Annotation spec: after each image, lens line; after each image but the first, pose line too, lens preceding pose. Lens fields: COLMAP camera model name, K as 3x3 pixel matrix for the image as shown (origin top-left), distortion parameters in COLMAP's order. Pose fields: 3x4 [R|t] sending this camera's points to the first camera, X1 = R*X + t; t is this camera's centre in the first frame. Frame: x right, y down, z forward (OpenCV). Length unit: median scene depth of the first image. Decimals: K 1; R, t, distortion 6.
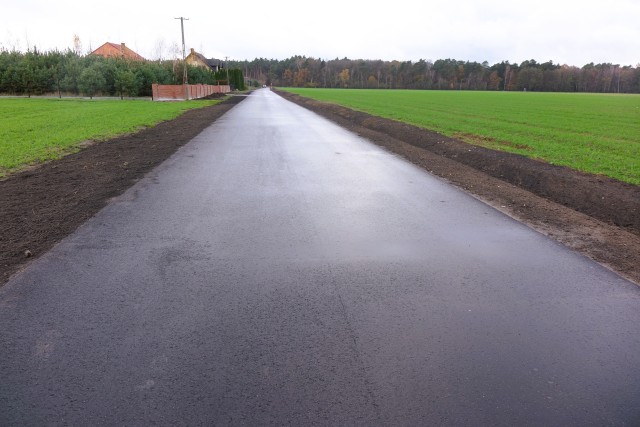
lens RADIAL K [[436.9, 0, 320.0], [0, 436.9, 214.0], [0, 0, 1]] dist [0.009756, -0.006229]
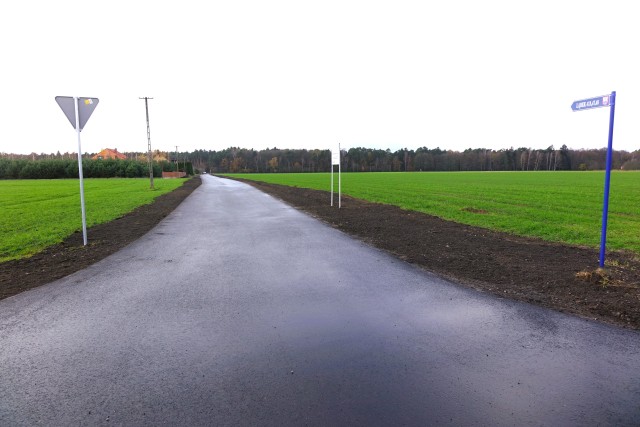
lens RADIAL K [[436.9, 0, 320.5], [0, 436.9, 213.8], [0, 0, 1]] dist [0.009756, -0.006229]
pose [[0.989226, -0.040636, 0.140640, 0.009326], [0.066129, 0.981138, -0.181648, 0.041047], [-0.130606, 0.188992, 0.973254, -0.136458]]
